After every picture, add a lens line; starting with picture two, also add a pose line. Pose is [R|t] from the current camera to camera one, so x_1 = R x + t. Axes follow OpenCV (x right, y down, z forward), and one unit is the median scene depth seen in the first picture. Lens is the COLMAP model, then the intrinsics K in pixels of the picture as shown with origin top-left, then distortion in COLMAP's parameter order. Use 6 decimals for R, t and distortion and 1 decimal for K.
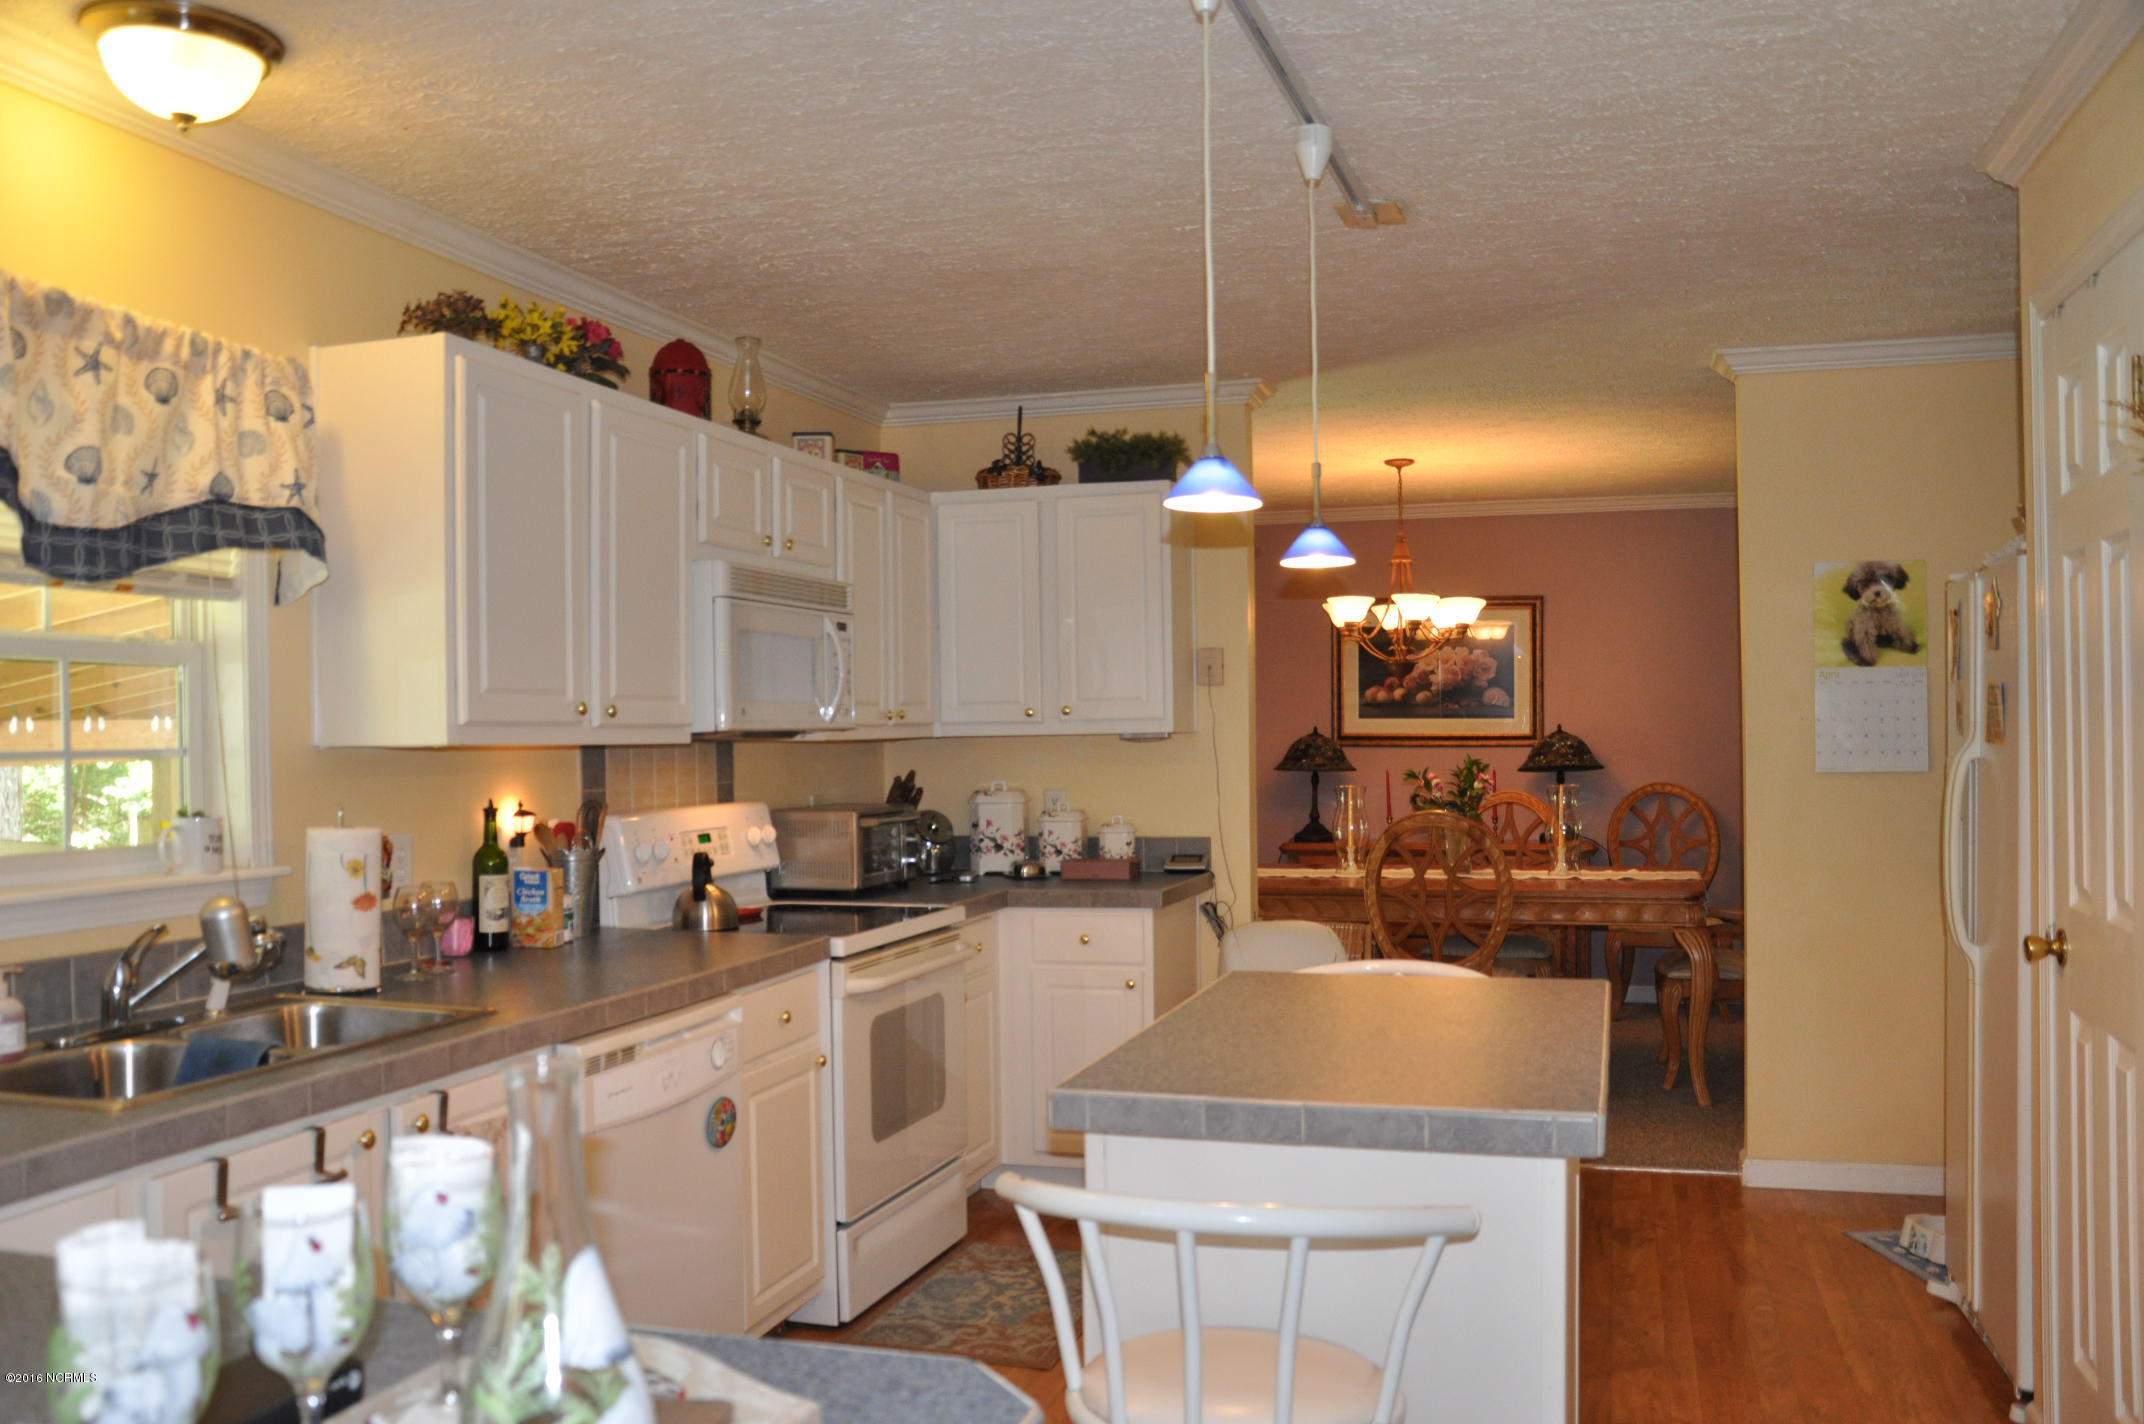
lens RADIAL K [[1676.9, 0, 1072.0], [0, 1676.9, 712.0], [0, 0, 1]] dist [-0.153839, 0.144336]
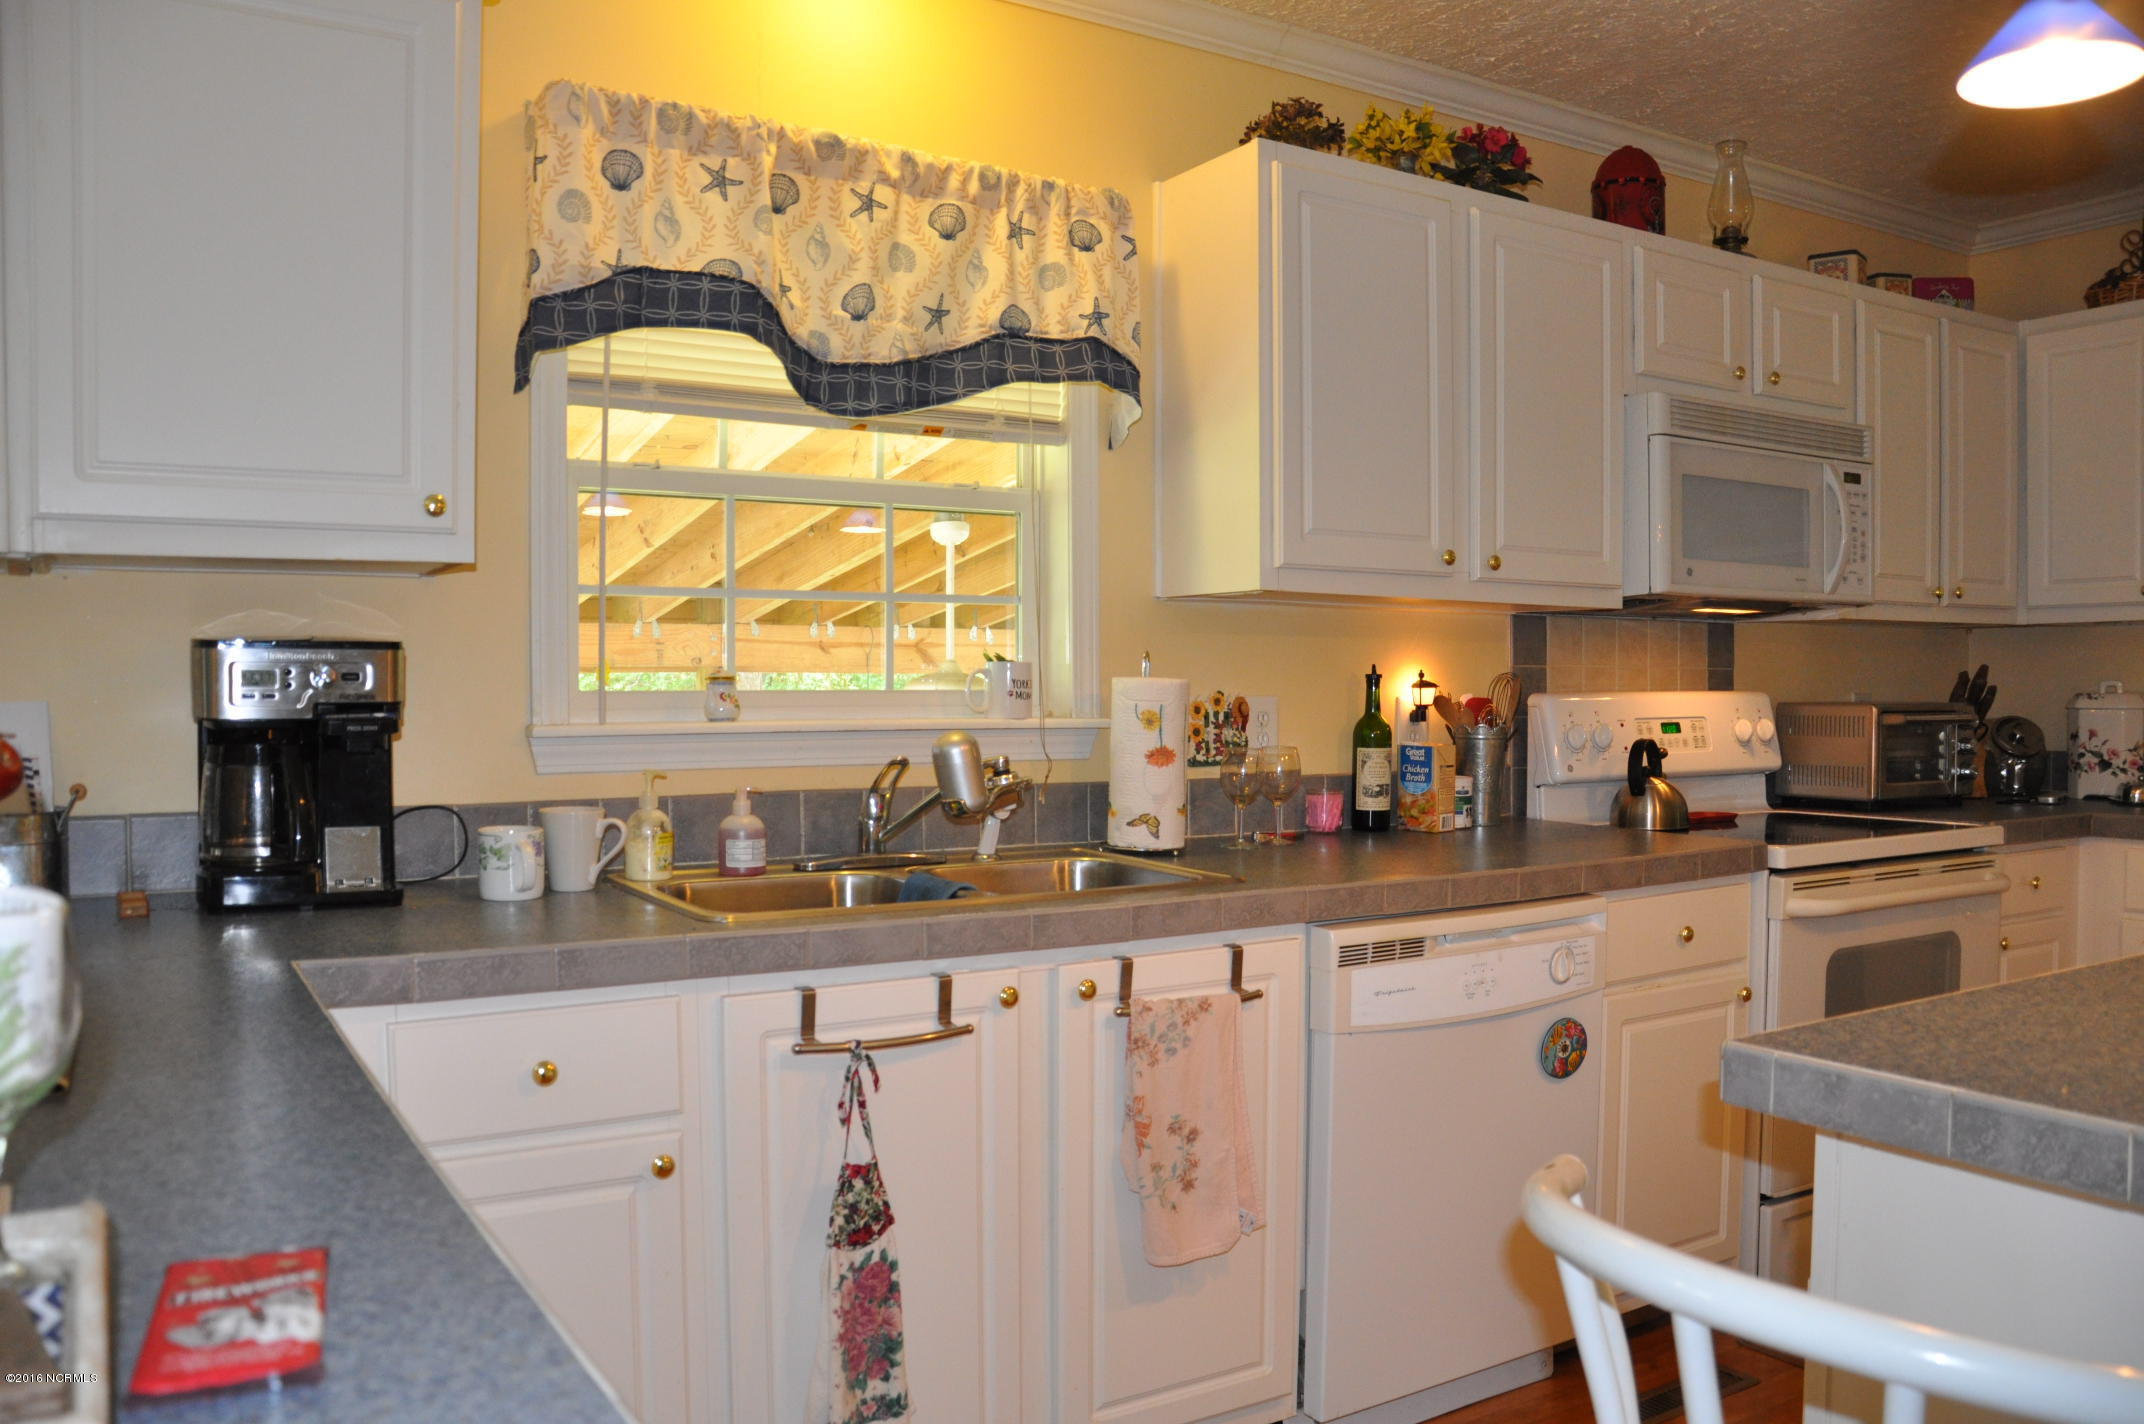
lens RADIAL K [[1635.1, 0, 1072.0], [0, 1635.1, 712.0], [0, 0, 1]] dist [-0.164028, 0.129544]
pose [[0.757660, 0.026181, -0.652124, 0.111807], [0.000601, 0.999167, 0.040811, 0.044463], [0.652649, -0.031313, 0.757013, 0.223032]]
